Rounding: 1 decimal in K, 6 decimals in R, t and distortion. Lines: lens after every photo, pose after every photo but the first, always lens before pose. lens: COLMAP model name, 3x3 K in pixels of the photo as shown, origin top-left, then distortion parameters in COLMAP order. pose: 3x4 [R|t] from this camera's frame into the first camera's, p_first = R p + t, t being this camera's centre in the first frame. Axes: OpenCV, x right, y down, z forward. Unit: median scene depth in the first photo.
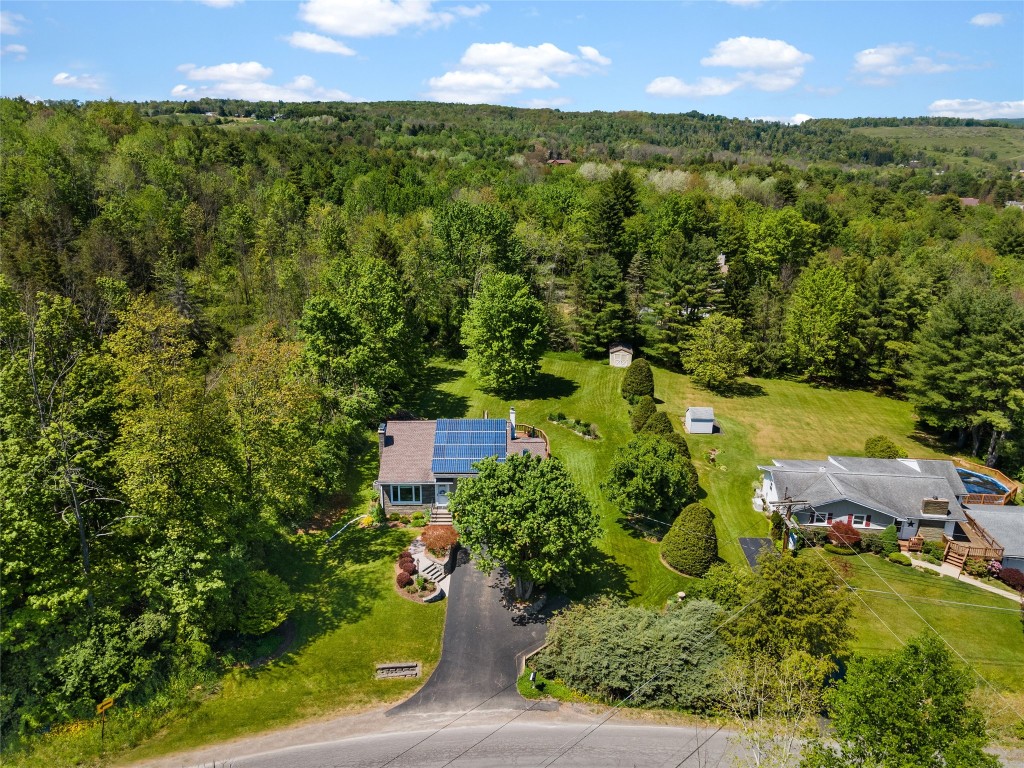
lens RADIAL K [[744.4, 0, 511.3], [0, 744.4, 385.7], [0, 0, 1]] dist [0.028851, 0.003371]
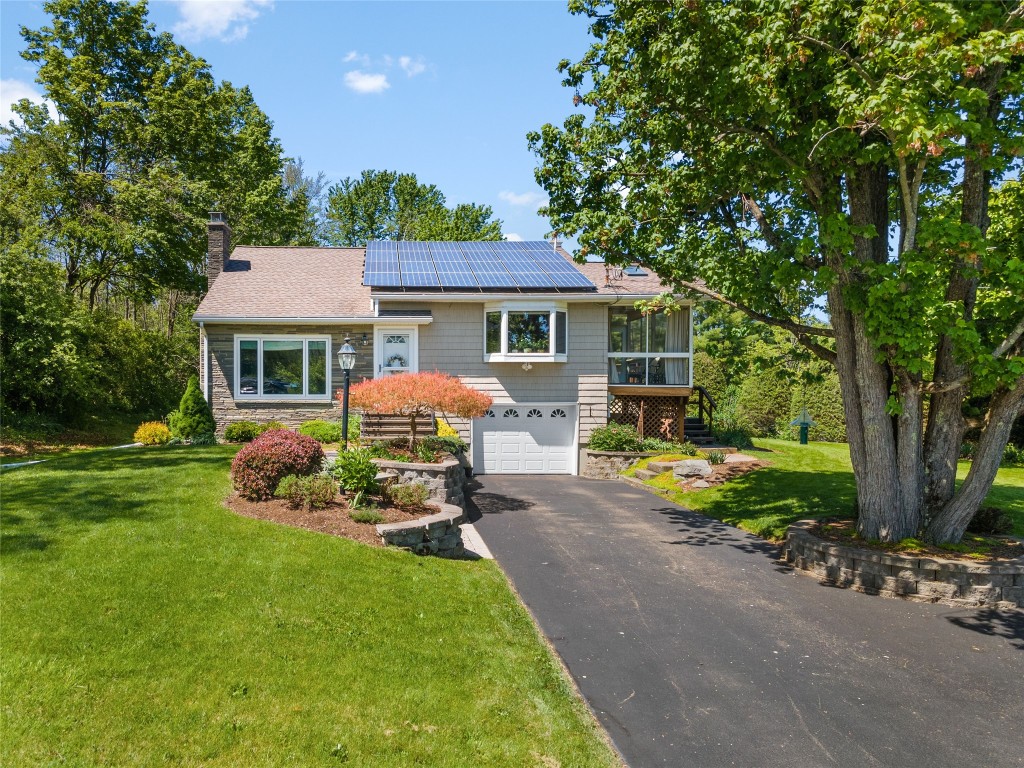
lens RADIAL K [[744.4, 0, 442.4], [0, 744.4, 429.4], [0, 0, 1]] dist [0.028851, 0.003371]
pose [[0.999735, -0.000055, 0.023026, -0.054467], [0.006881, 0.955021, -0.296457, 0.181953], [-0.021974, 0.296537, 0.954769, 0.478262]]
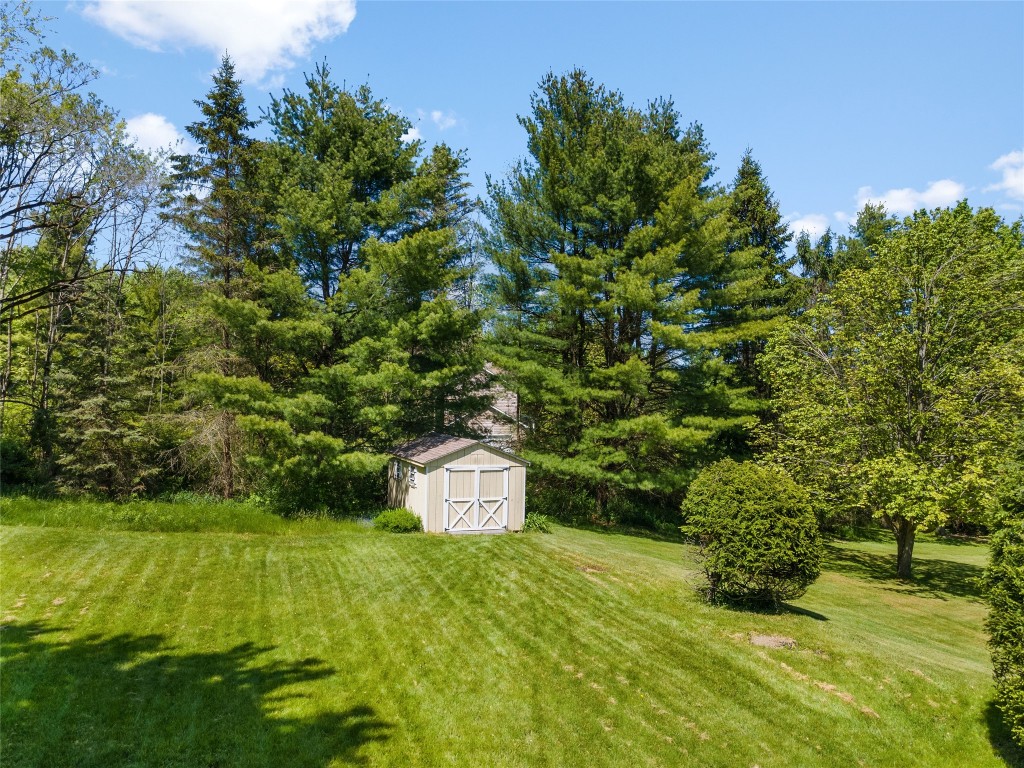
lens RADIAL K [[744.4, 0, 509.8], [0, 744.4, 381.3], [0, 0, 1]] dist [0.028851, 0.003371]
pose [[0.886502, 0.006734, 0.462676, 0.077655], [0.138756, 0.950011, -0.279689, -0.009704], [-0.441431, 0.312144, 0.841252, 1.006934]]
